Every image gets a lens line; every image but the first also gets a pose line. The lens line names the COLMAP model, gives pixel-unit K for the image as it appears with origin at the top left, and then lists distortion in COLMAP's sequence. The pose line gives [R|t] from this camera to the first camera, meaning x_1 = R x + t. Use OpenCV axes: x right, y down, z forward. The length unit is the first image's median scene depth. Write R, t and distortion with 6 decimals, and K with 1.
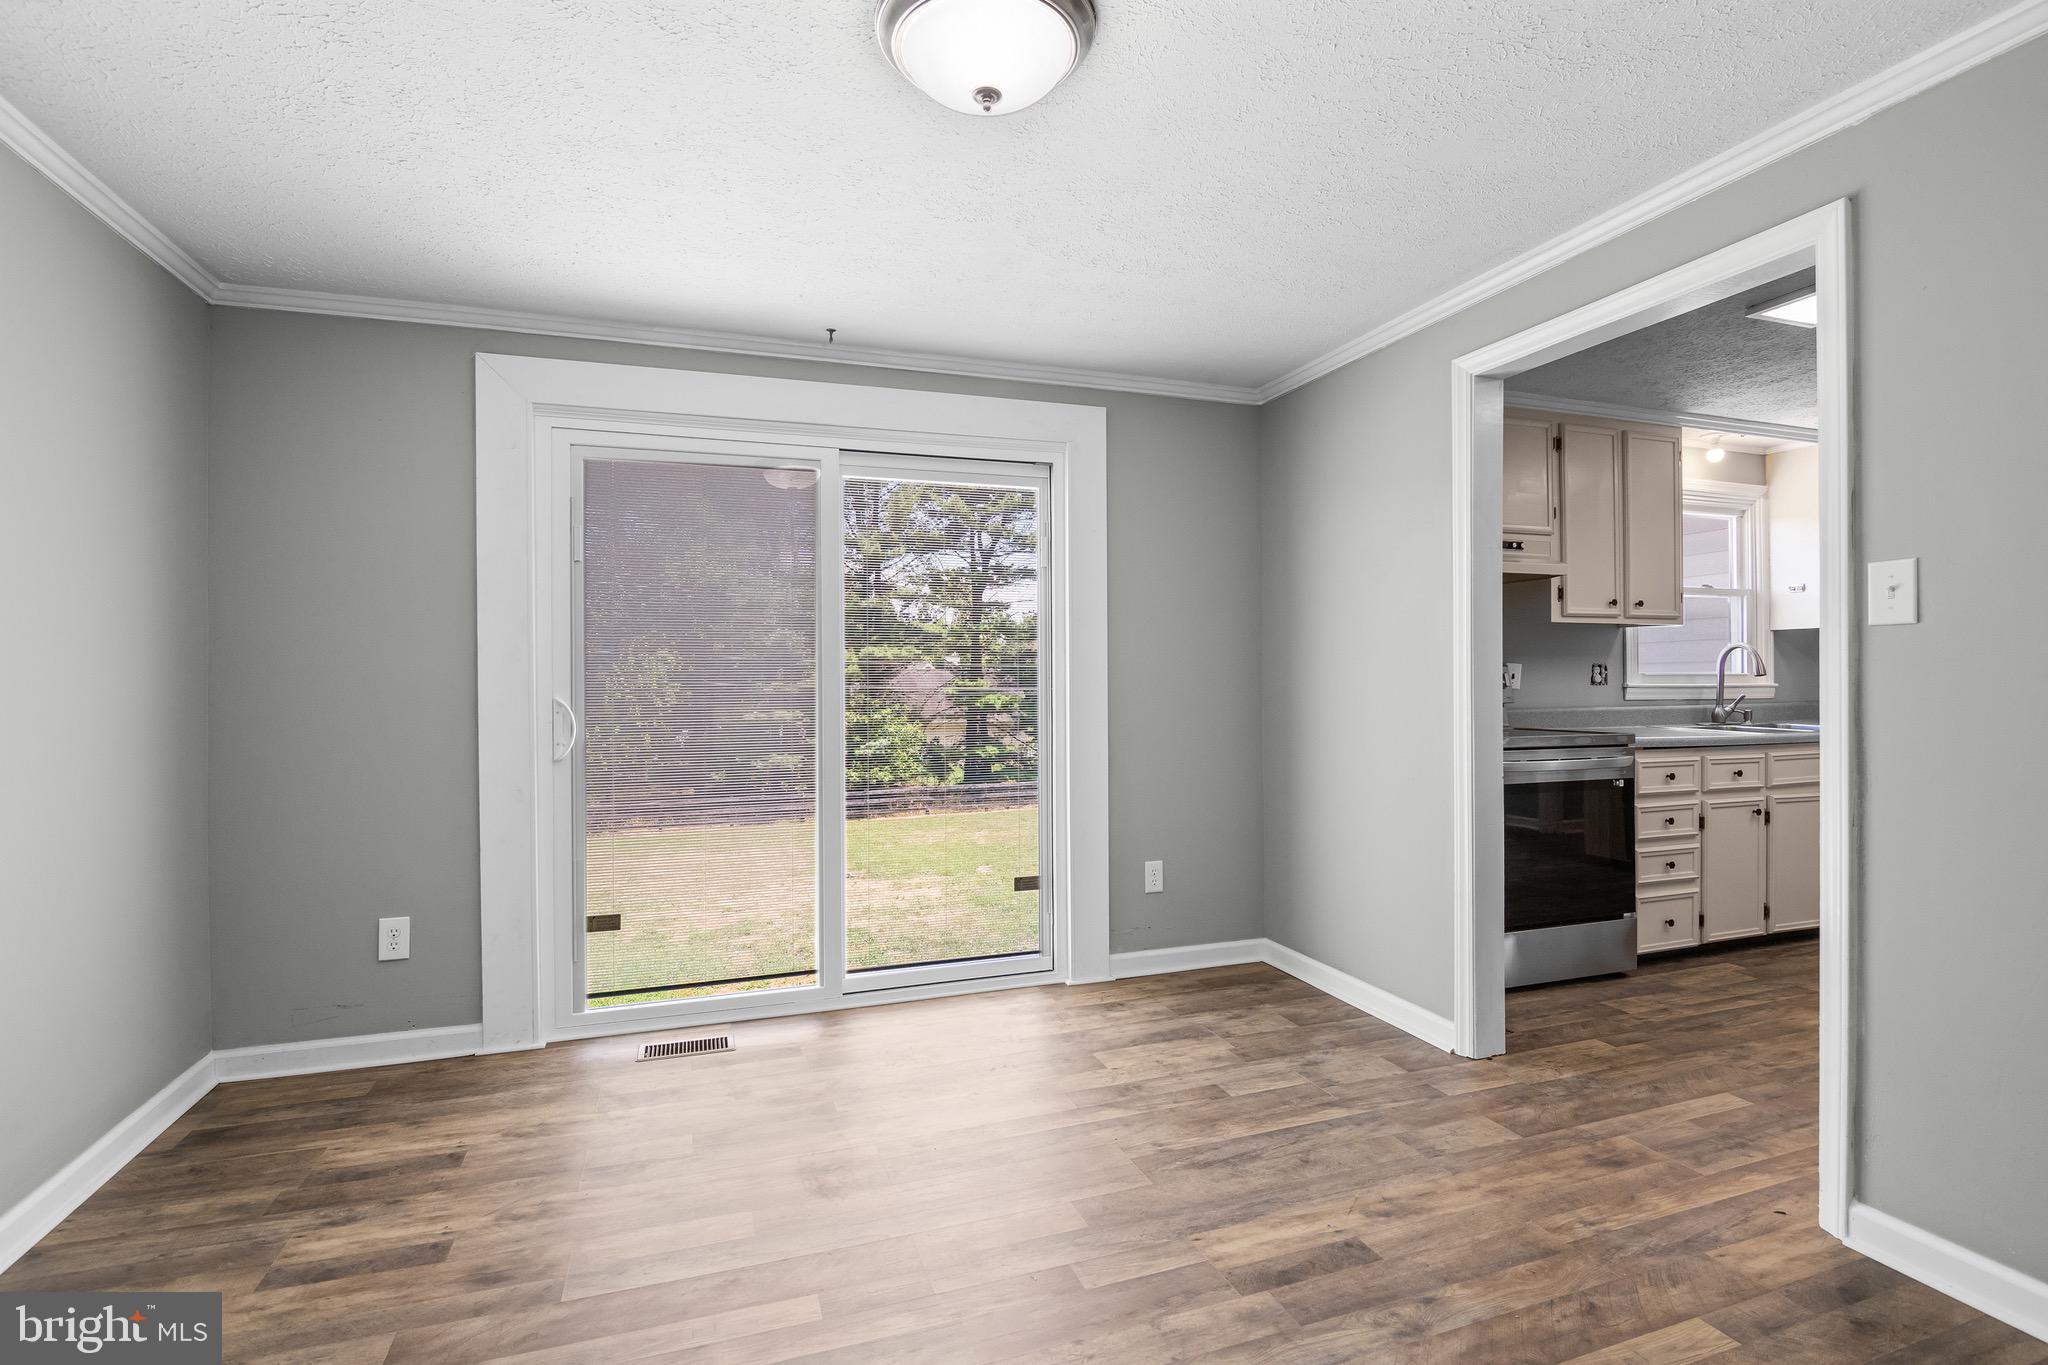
lens RADIAL K [[949.1, 0, 1026.4], [0, 949.1, 676.7], [0, 0, 1]] dist [-0.004700, -0.000808]
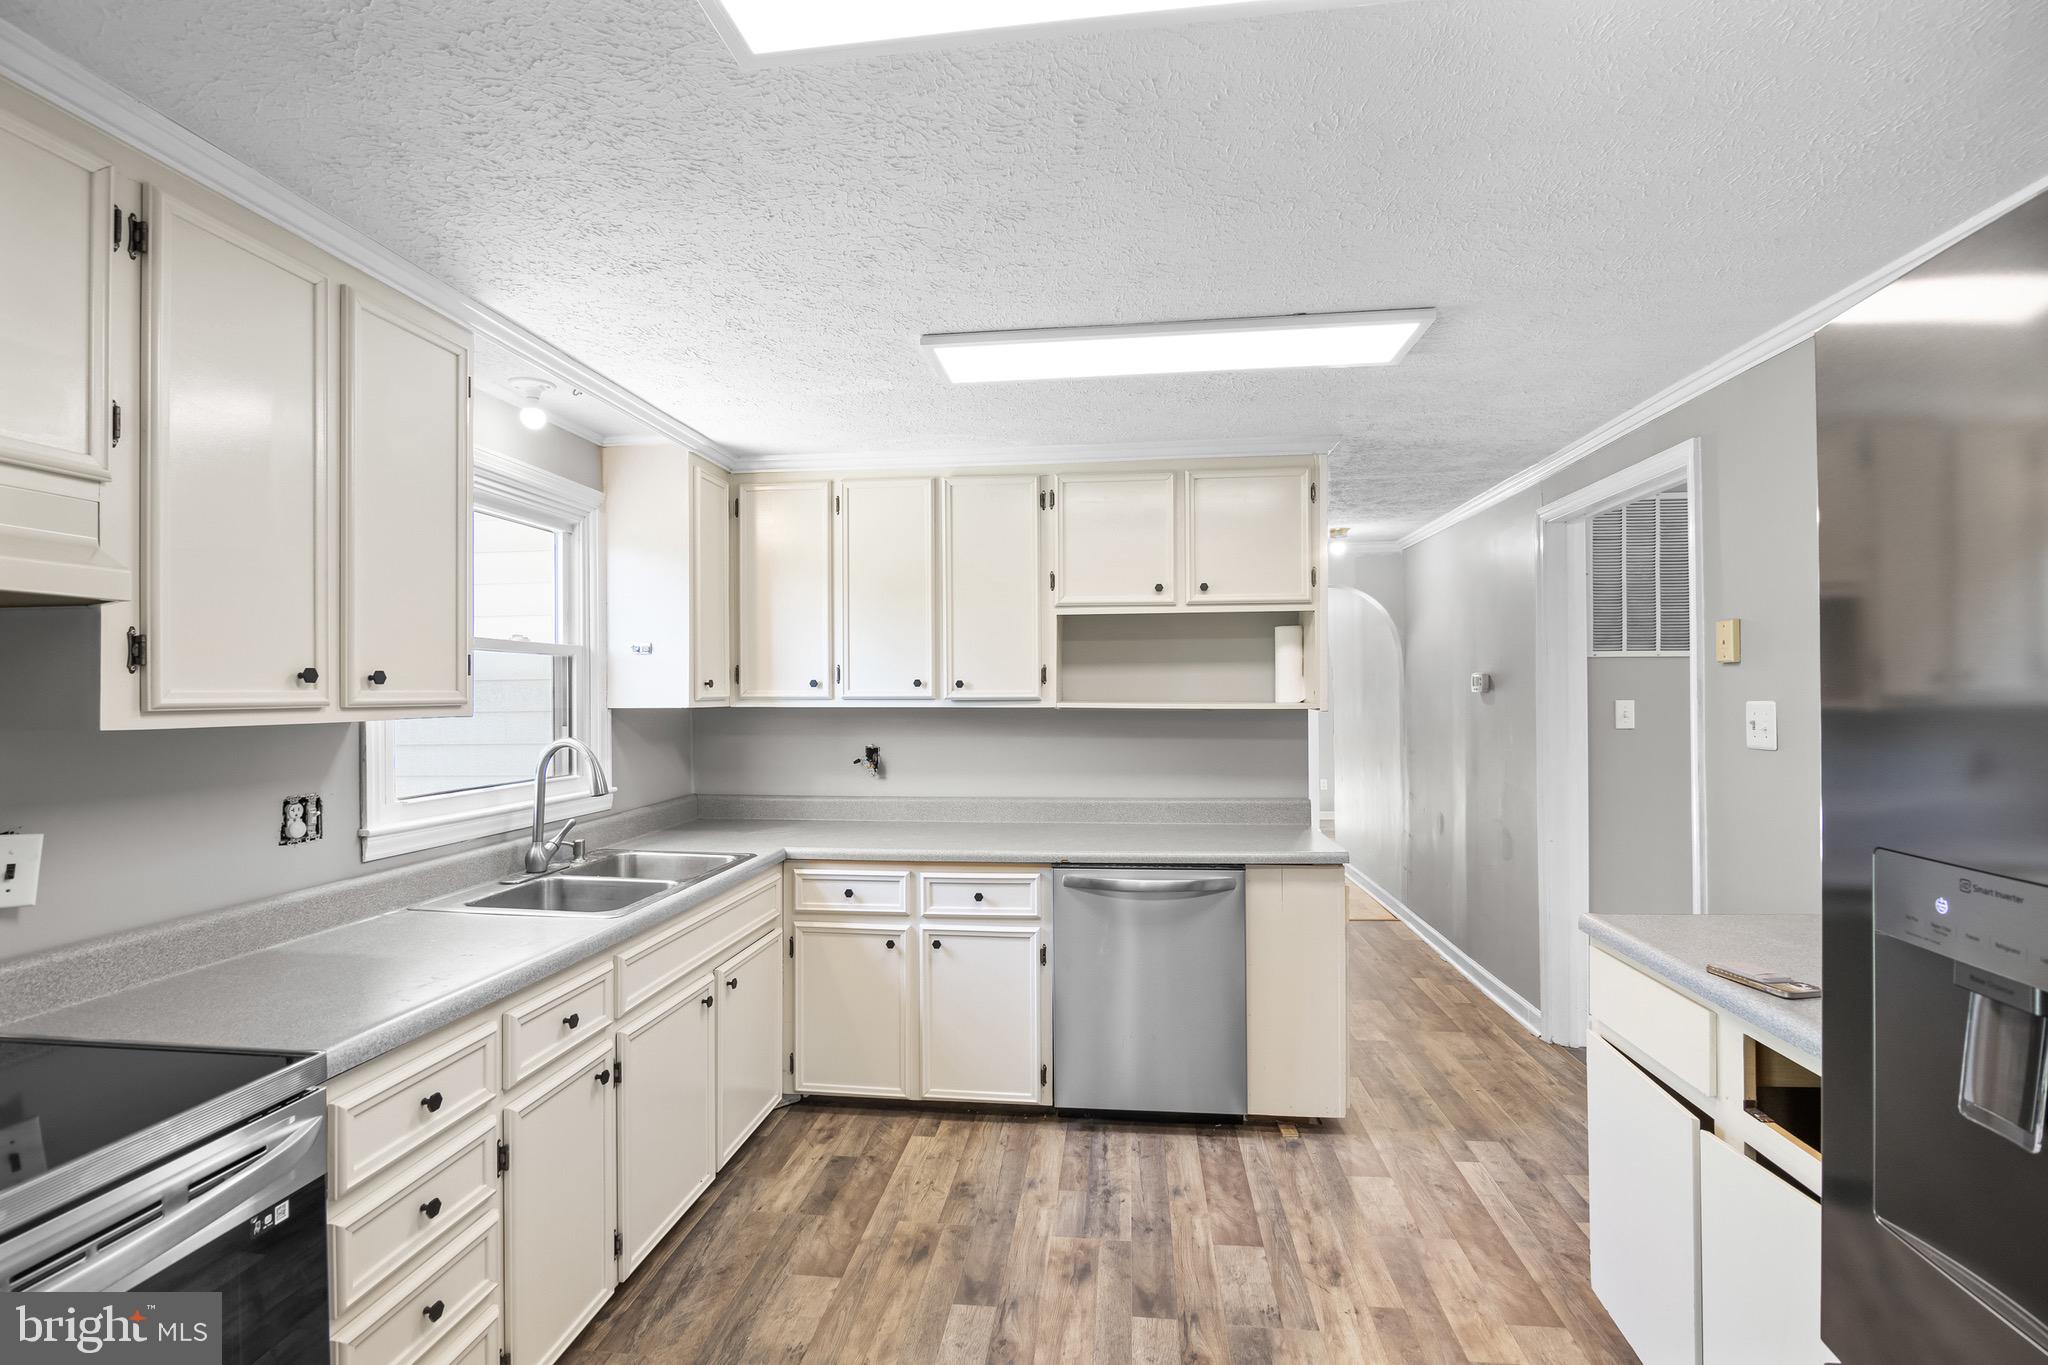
lens RADIAL K [[949.1, 0, 1027.4], [0, 949.1, 688.6], [0, 0, 1]] dist [-0.004700, -0.000808]
pose [[0.446759, 0.008052, 0.894618, 0.381903], [0.002907, 0.999941, -0.010451, -0.066298], [-0.894650, 0.007270, 0.446709, 0.520466]]
